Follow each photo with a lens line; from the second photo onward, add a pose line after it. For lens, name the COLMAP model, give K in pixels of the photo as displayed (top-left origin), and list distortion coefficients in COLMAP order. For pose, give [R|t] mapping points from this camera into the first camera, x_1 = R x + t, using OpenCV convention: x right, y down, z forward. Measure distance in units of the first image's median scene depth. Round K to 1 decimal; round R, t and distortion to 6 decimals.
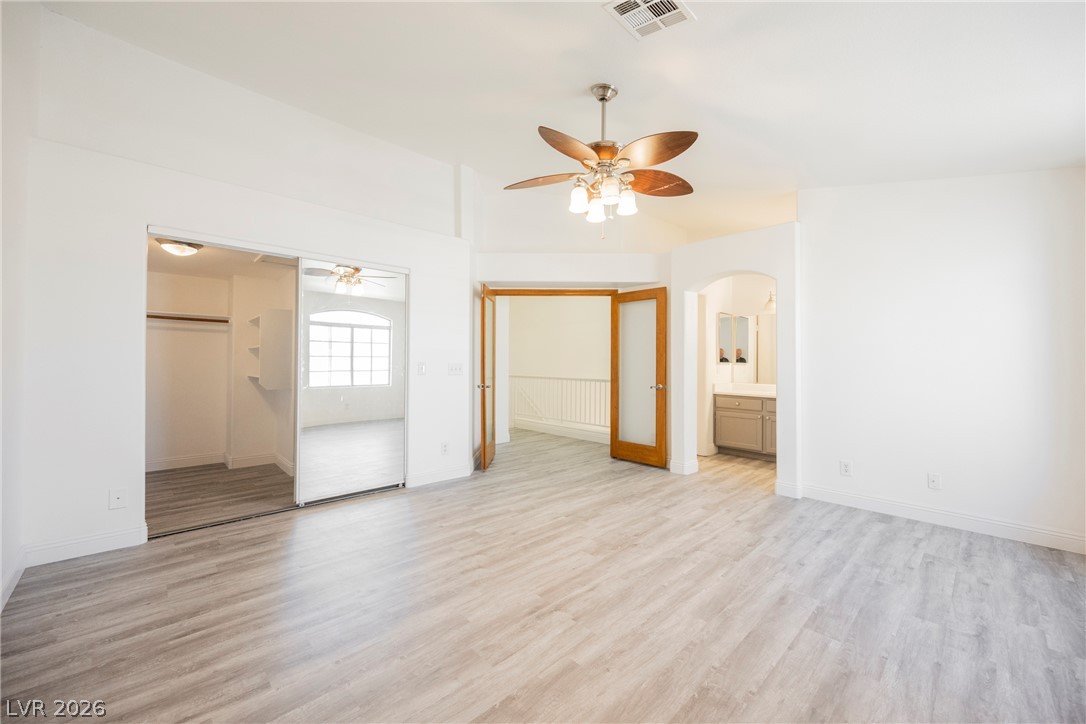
lens RADIAL K [[424.3, 0, 550.5], [0, 424.3, 360.7], [0, 0, 1]] dist [-0.001408, 0.000194]
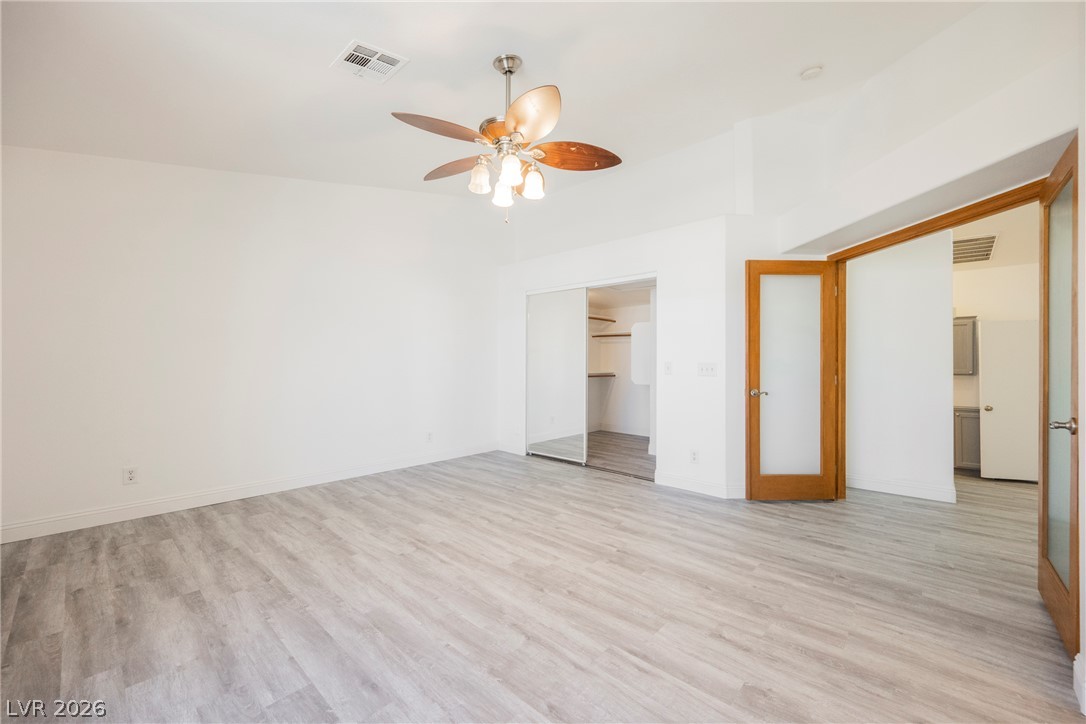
lens RADIAL K [[424.3, 0, 545.9], [0, 424.3, 364.6], [0, 0, 1]] dist [-0.001408, 0.000194]
pose [[0.065405, -0.006003, -0.997841, 1.033062], [-0.000713, 0.999981, -0.006063, 0.025263], [0.997859, 0.001108, 0.065399, 1.007128]]
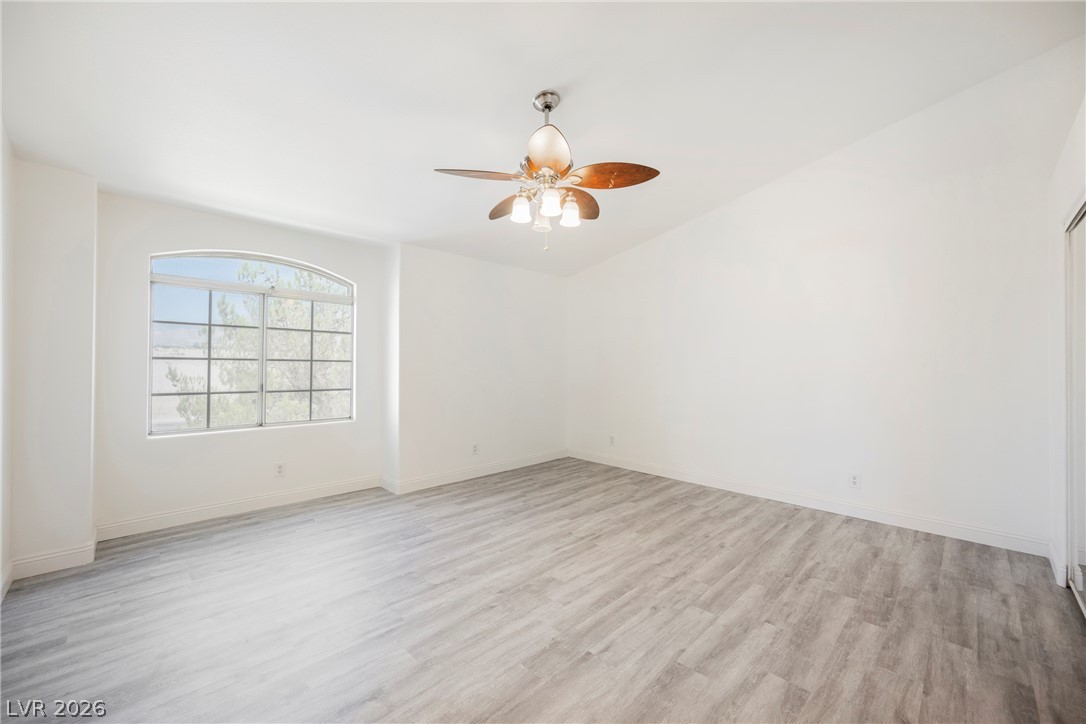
lens RADIAL K [[424.3, 0, 543.7], [0, 424.3, 364.3], [0, 0, 1]] dist [-0.001408, 0.000194]
pose [[-0.999955, -0.008845, -0.003410, 0.127664], [-0.008817, 0.999928, -0.008094, -0.014732], [0.003481, -0.008064, -0.999961, 1.946512]]
